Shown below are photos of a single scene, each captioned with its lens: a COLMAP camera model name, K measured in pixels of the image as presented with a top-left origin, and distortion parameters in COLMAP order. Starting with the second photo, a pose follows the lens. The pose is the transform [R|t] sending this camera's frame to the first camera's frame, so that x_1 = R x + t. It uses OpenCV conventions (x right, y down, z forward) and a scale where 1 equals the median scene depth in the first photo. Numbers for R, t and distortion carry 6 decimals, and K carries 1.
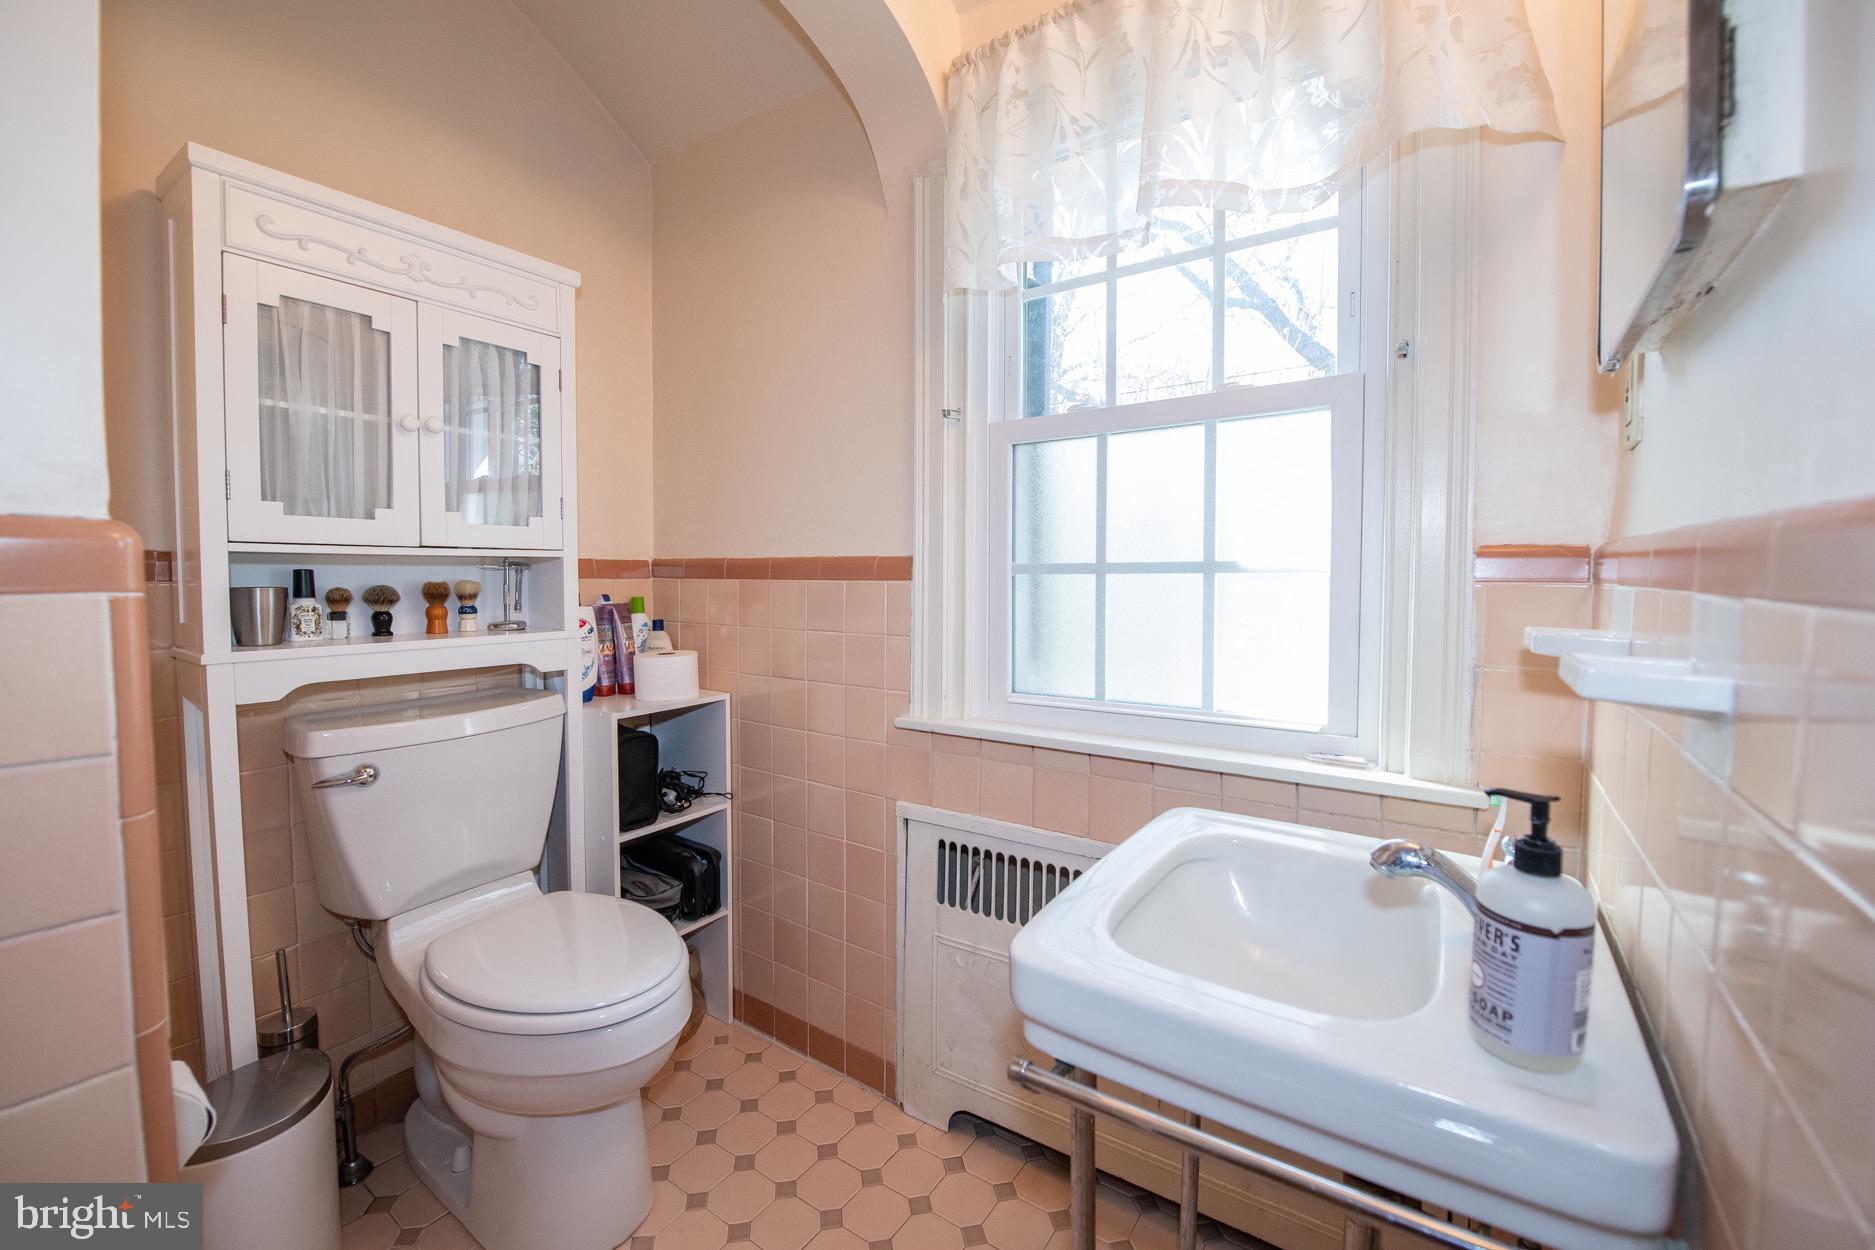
lens RADIAL K [[748.7, 0, 951.5], [0, 748.7, 610.6], [0, 0, 1]] dist [-0.013211, -0.004059]
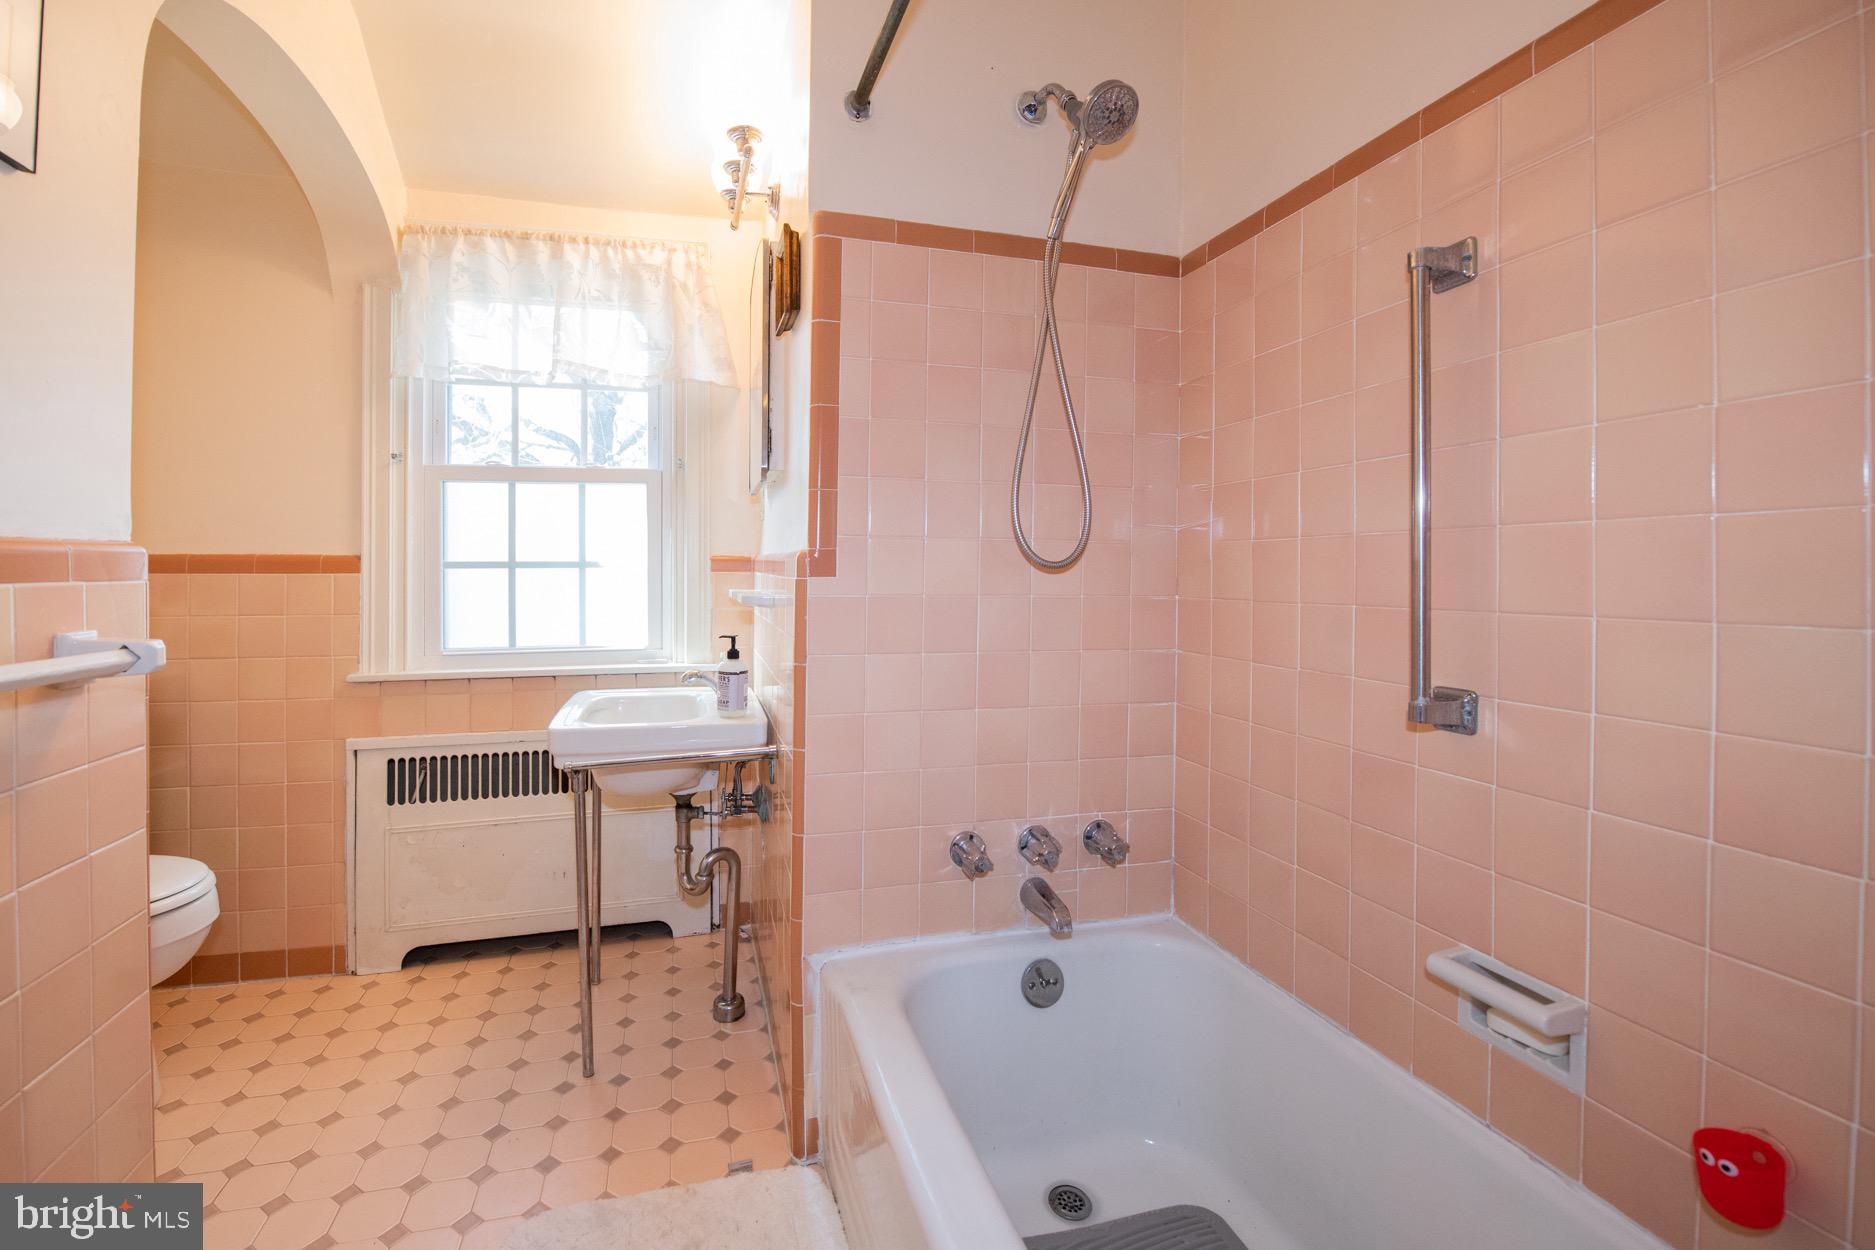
lens RADIAL K [[768.0, 0, 936.4], [0, 768.0, 561.4], [0, 0, 1]] dist [-0.024841, -0.000069]
pose [[0.618080, 0.006608, 0.786088, -0.524587], [0.036625, 0.998637, -0.037192, 0.030466], [-0.785262, 0.051778, 0.616995, -0.726634]]
